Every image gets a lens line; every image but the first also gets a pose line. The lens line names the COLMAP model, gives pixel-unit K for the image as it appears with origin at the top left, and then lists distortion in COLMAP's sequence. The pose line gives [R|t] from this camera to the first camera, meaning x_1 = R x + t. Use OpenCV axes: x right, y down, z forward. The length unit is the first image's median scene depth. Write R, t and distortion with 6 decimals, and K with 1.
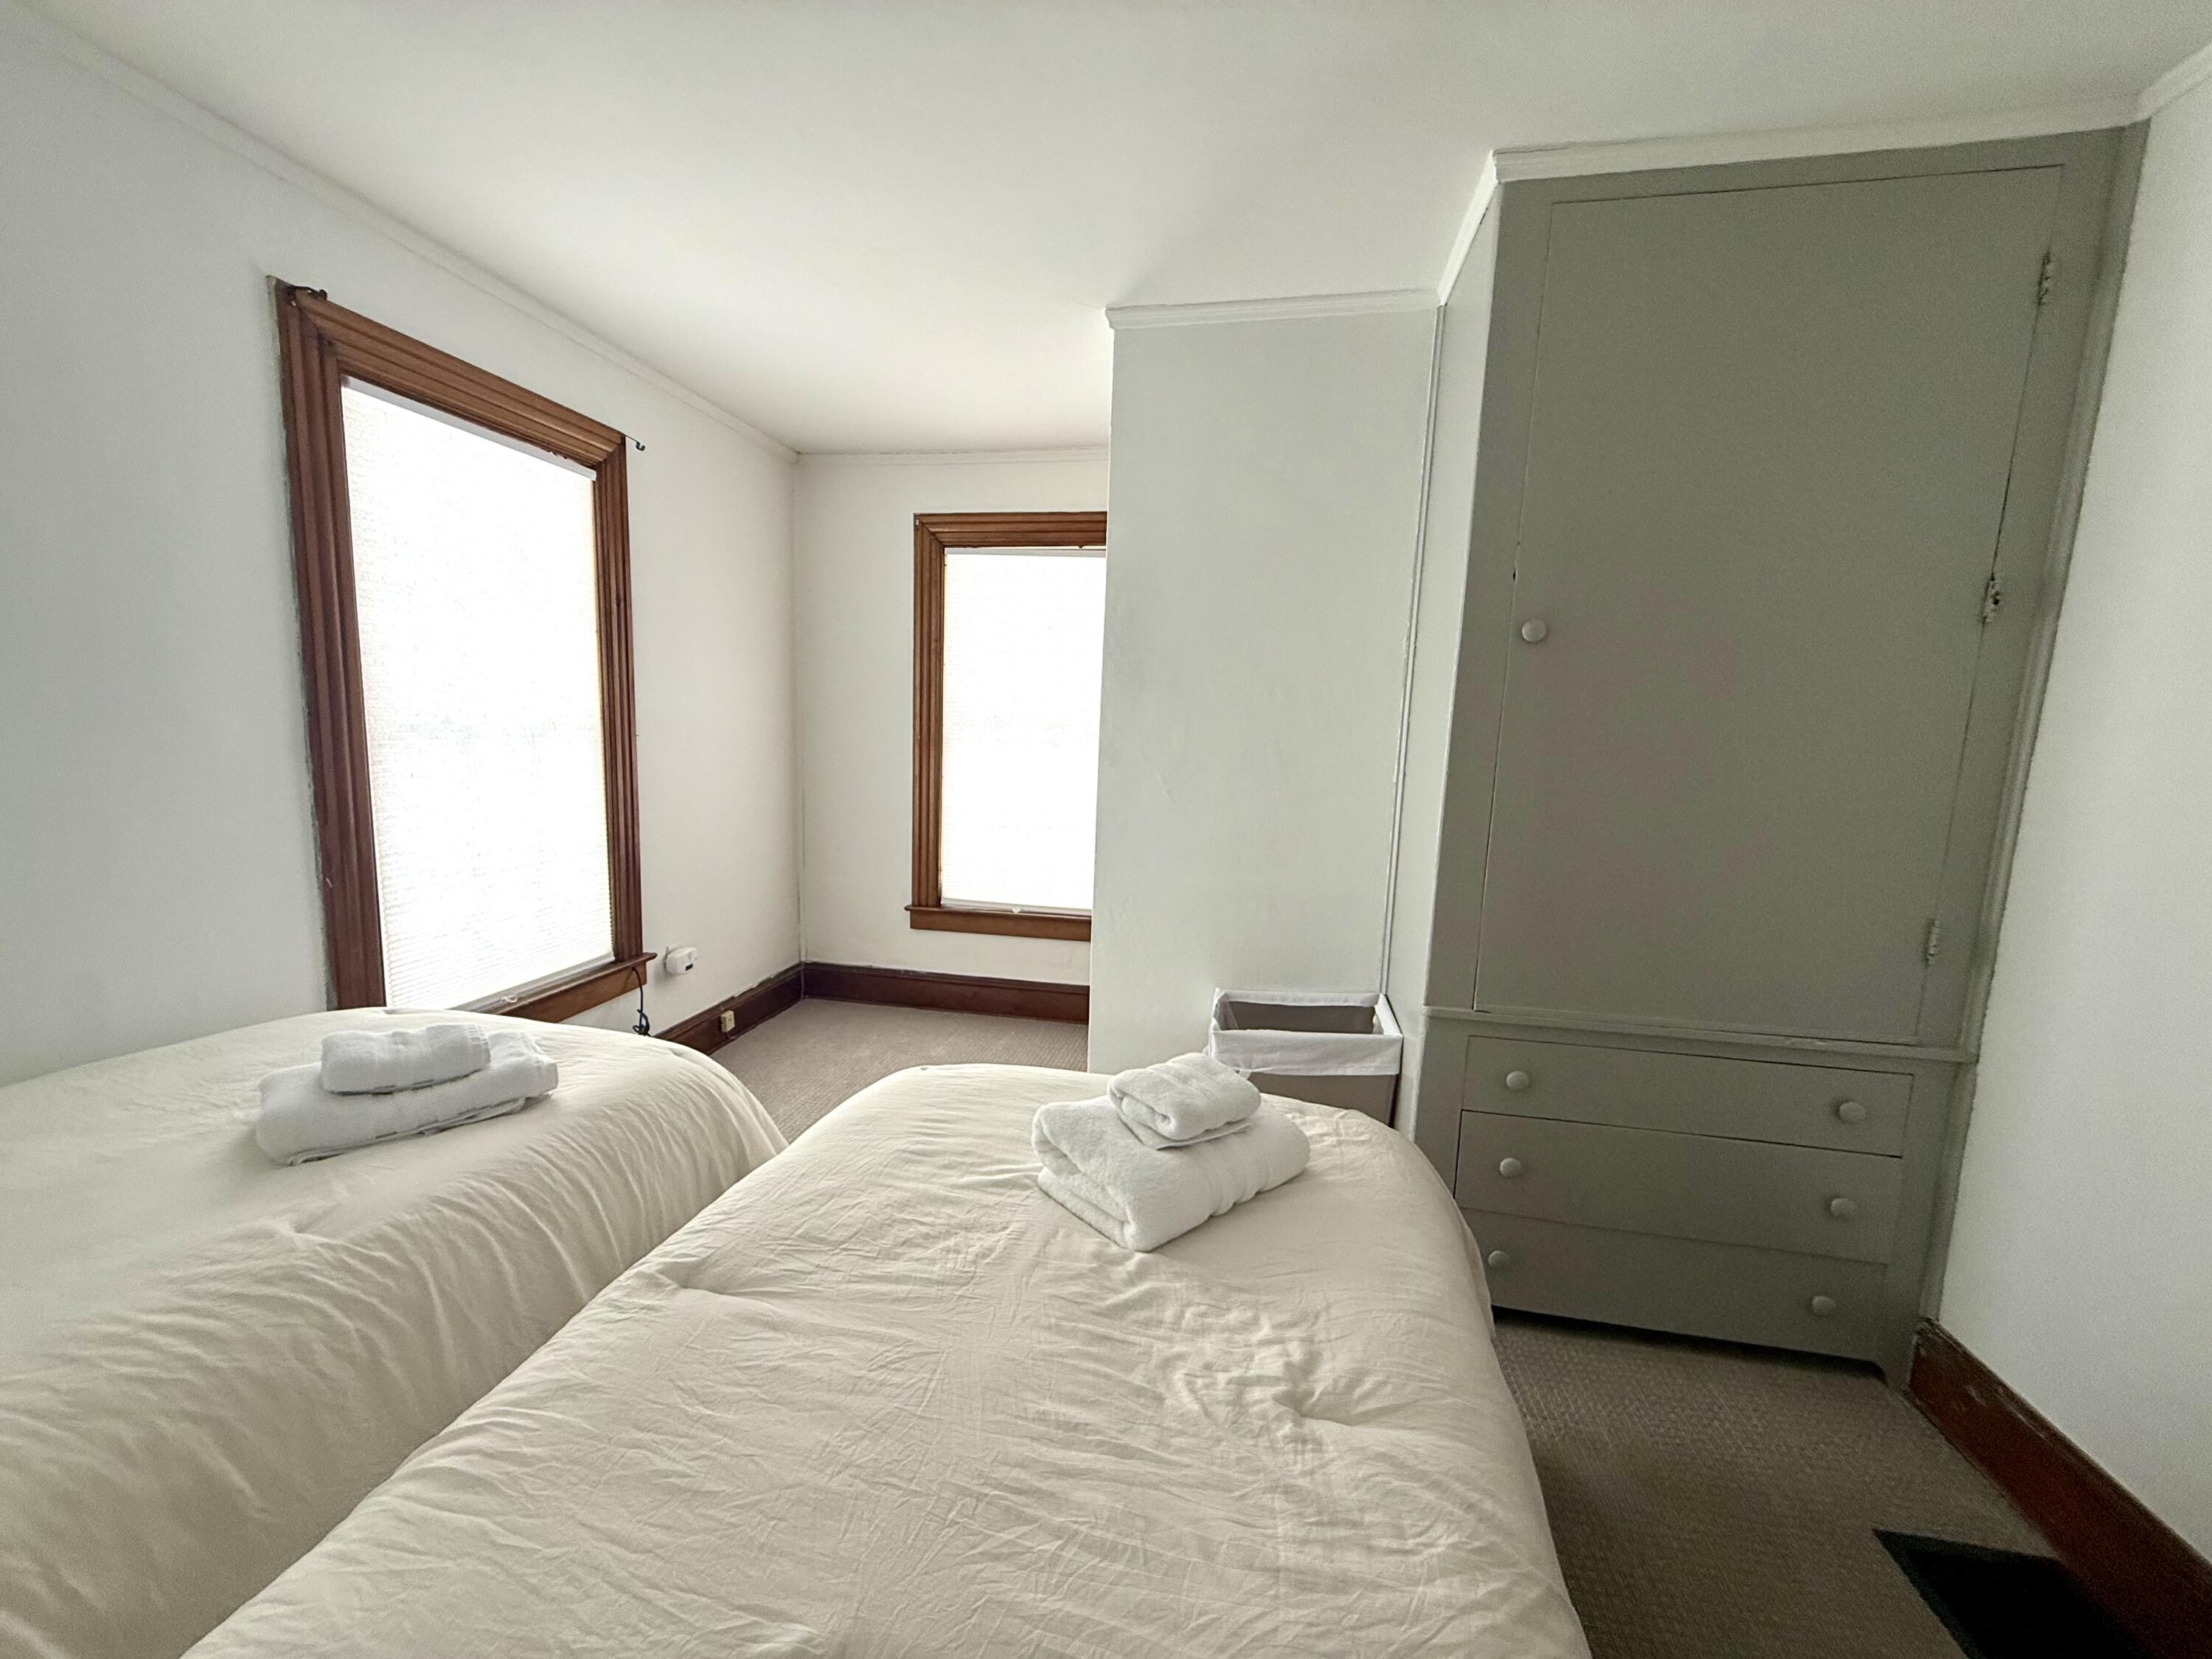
lens RADIAL K [[875.4, 0, 1100.2], [0, 875.4, 830.2], [0, 0, 1]] dist [-0.000332, -0.000440]
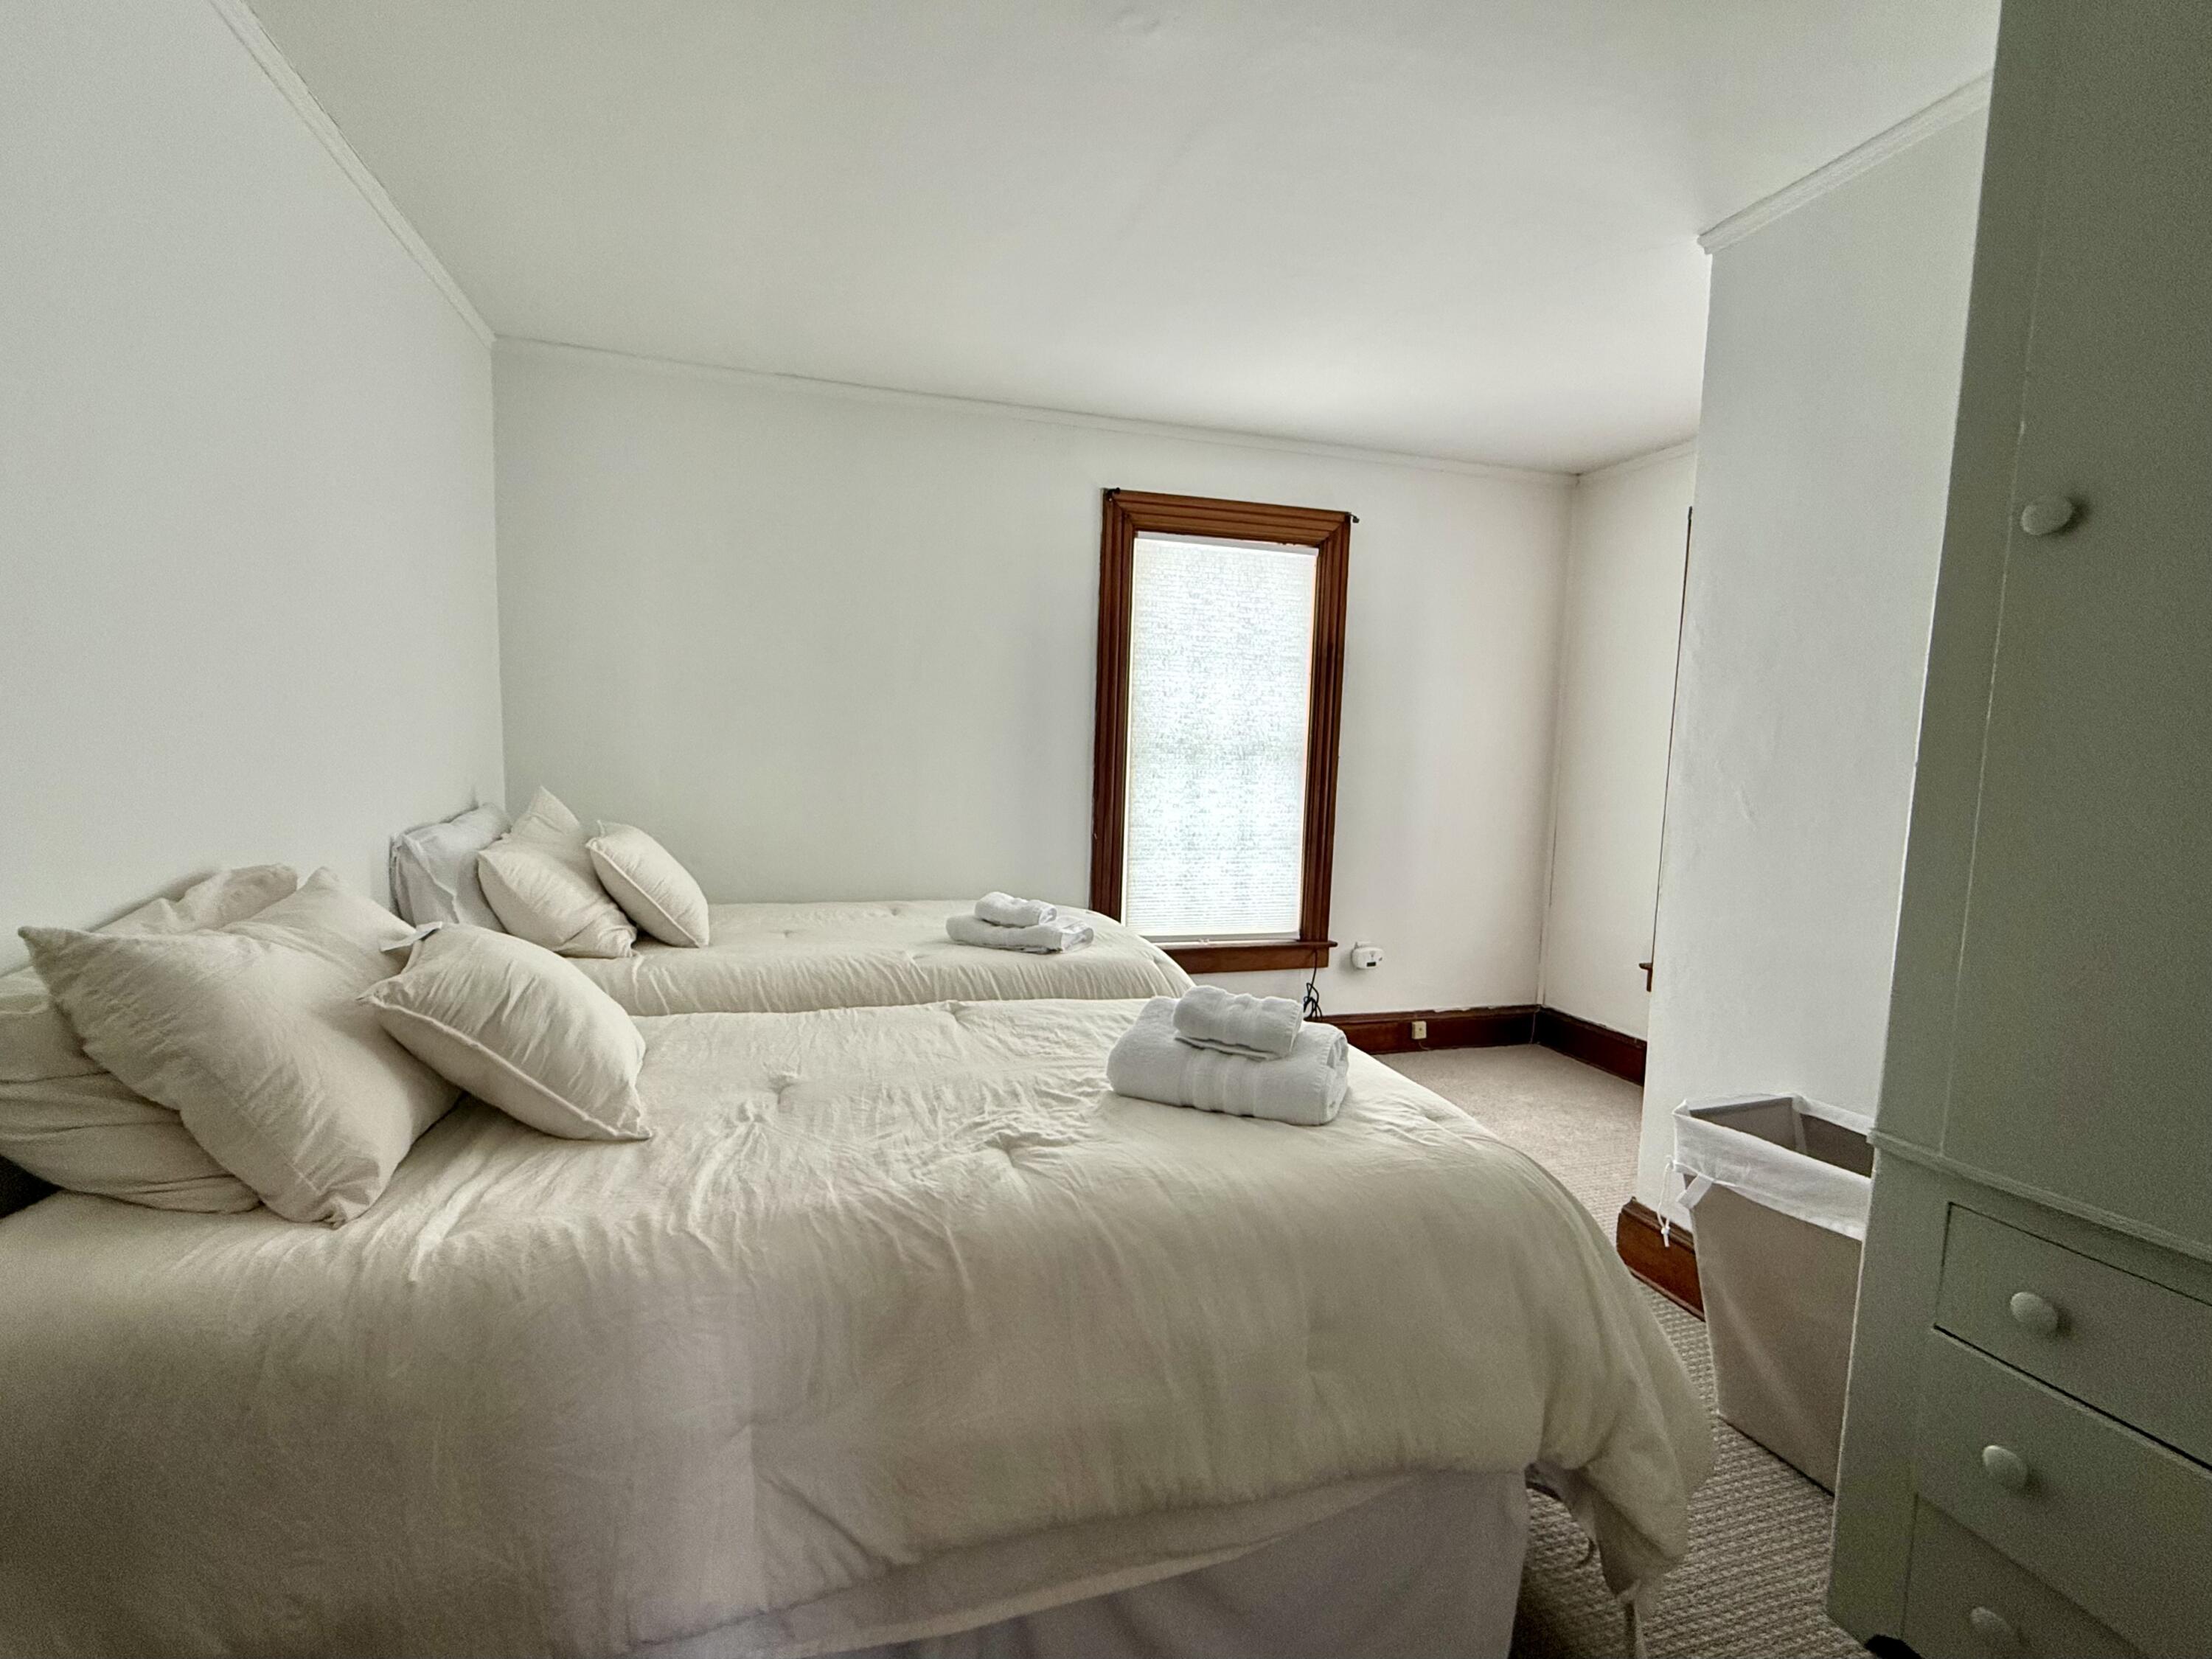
lens RADIAL K [[902.2, 0, 1019.1], [0, 902.2, 821.2], [0, 0, 1]] dist [-0.010188, -0.000470]
pose [[0.432710, 0.055783, -0.899806, 0.578702], [-0.124677, 0.992196, 0.001555, 0.046279], [0.892870, 0.111512, 0.436288, 0.115903]]
